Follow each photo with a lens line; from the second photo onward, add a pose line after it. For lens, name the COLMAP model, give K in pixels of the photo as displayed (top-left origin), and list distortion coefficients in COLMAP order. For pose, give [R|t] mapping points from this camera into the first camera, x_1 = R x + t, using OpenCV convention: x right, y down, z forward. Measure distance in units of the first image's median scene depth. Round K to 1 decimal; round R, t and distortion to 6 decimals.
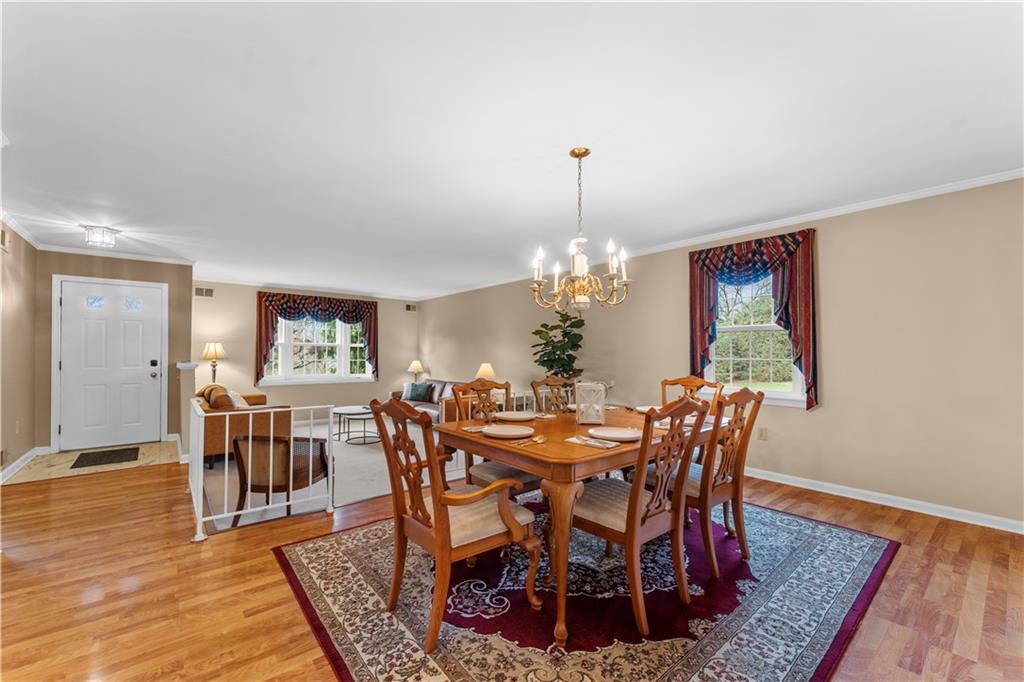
lens RADIAL K [[411.5, 0, 511.1], [0, 411.5, 346.8], [0, 0, 1]] dist [0.002670, 0.000445]
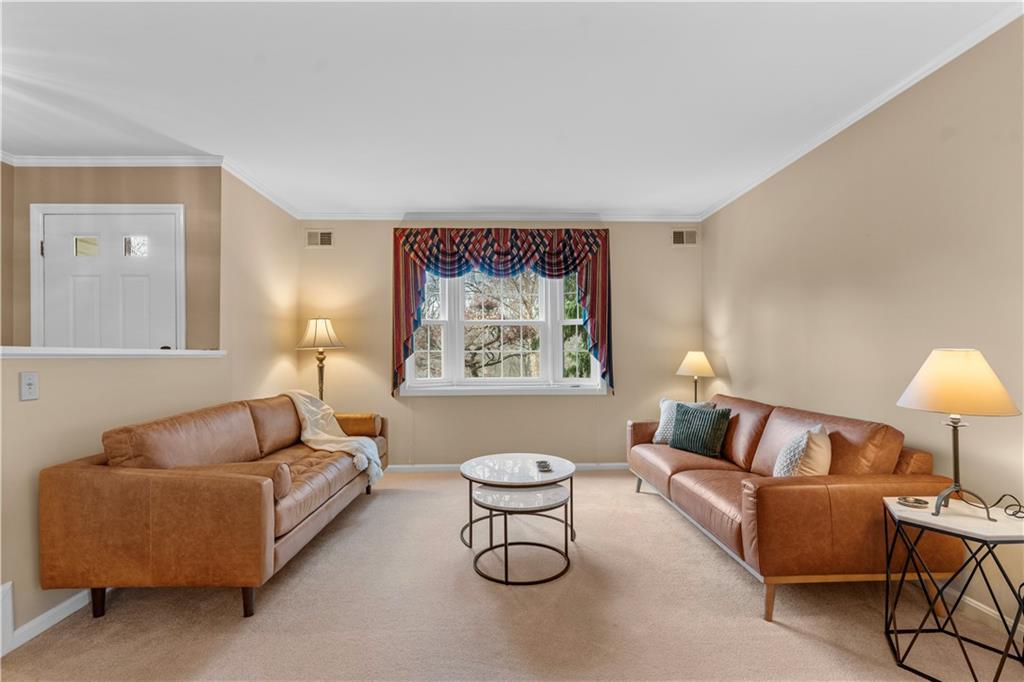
lens RADIAL K [[479.7, 0, 512.8], [0, 479.7, 348.5], [0, 0, 1]] dist [0.002428, 0.000076]
pose [[0.788236, -0.015552, -0.615177, -0.077210], [0.020119, 0.999797, 0.000503, 0.029962], [0.615044, -0.012773, 0.788389, 0.532143]]
